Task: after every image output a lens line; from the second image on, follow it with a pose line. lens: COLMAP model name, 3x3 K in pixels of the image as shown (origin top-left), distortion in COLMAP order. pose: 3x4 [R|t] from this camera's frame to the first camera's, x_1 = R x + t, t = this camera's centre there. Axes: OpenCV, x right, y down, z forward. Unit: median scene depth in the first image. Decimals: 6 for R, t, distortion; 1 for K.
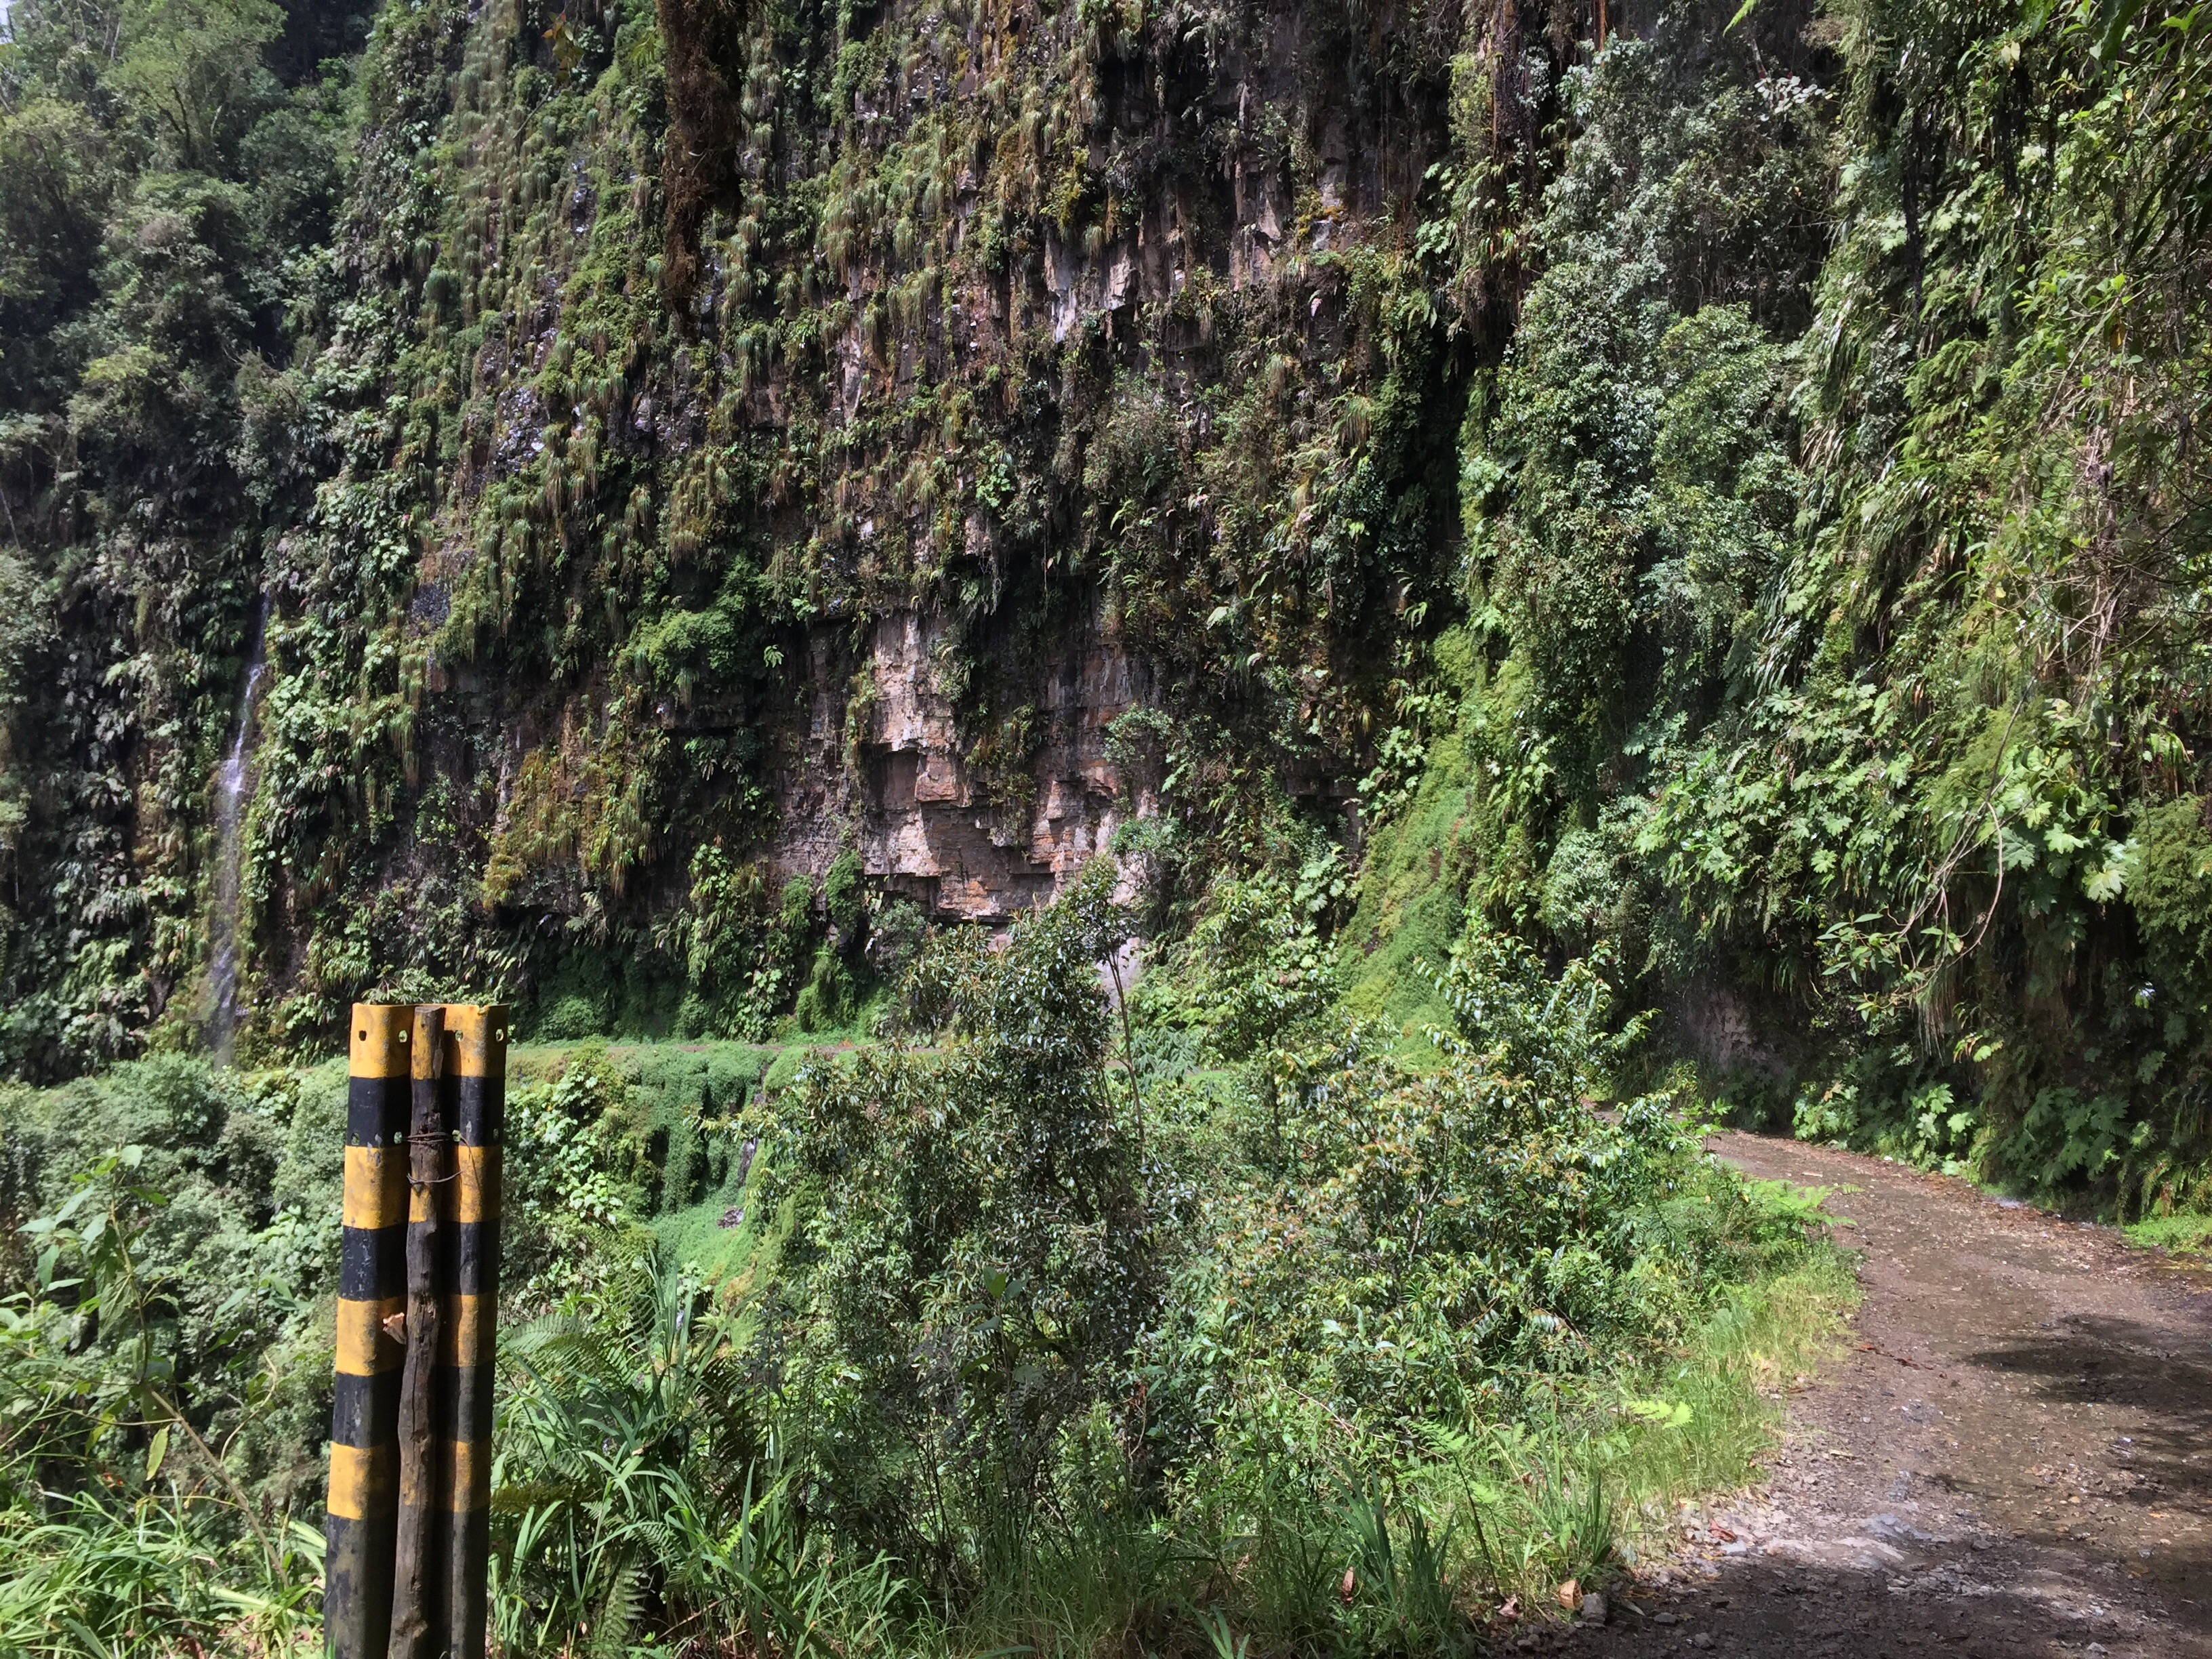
lens RADIAL K [[1834.2, 0, 1106.0], [0, 1834.2, 829.5], [0, 0, 1]] dist [0.072790, -0.076697]
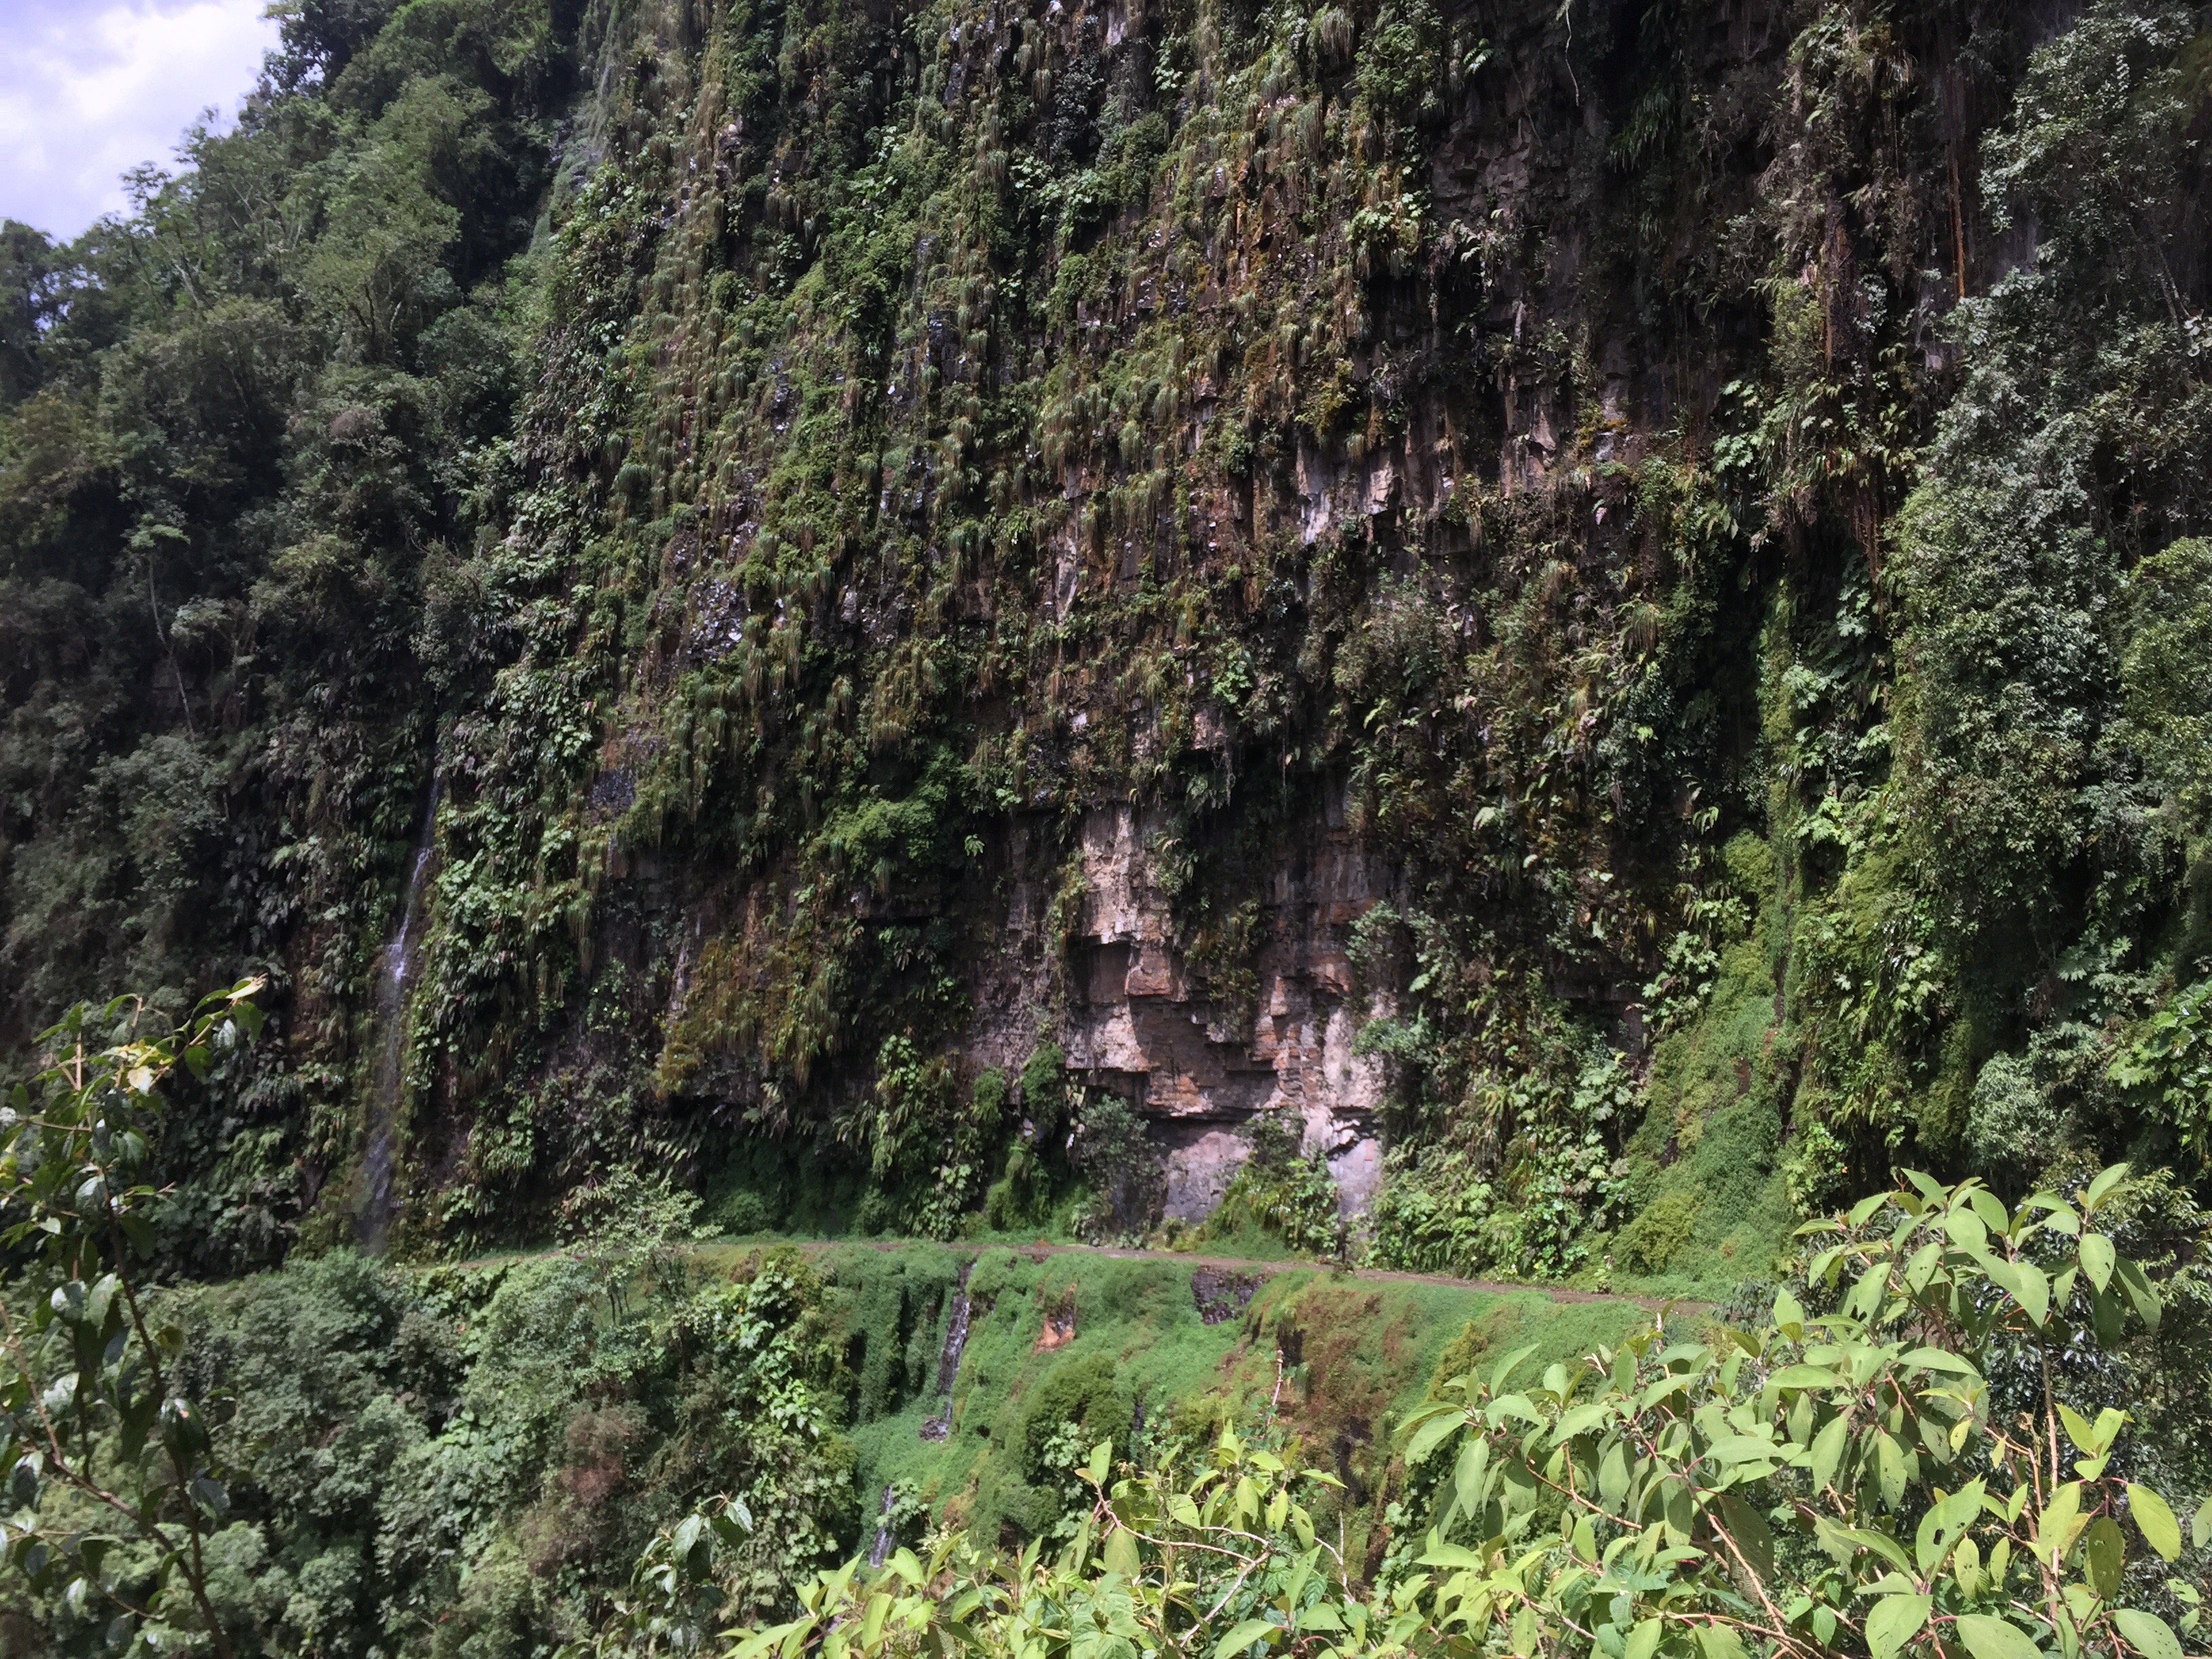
lens RADIAL K [[1834.2, 0, 1106.0], [0, 1834.2, 829.5], [0, 0, 1]] dist [0.072790, -0.076697]
pose [[0.999918, 0.008004, 0.010031, -0.124063], [-0.007066, 0.995884, -0.090362, -0.014457], [-0.010713, 0.090284, 0.995858, 0.010116]]
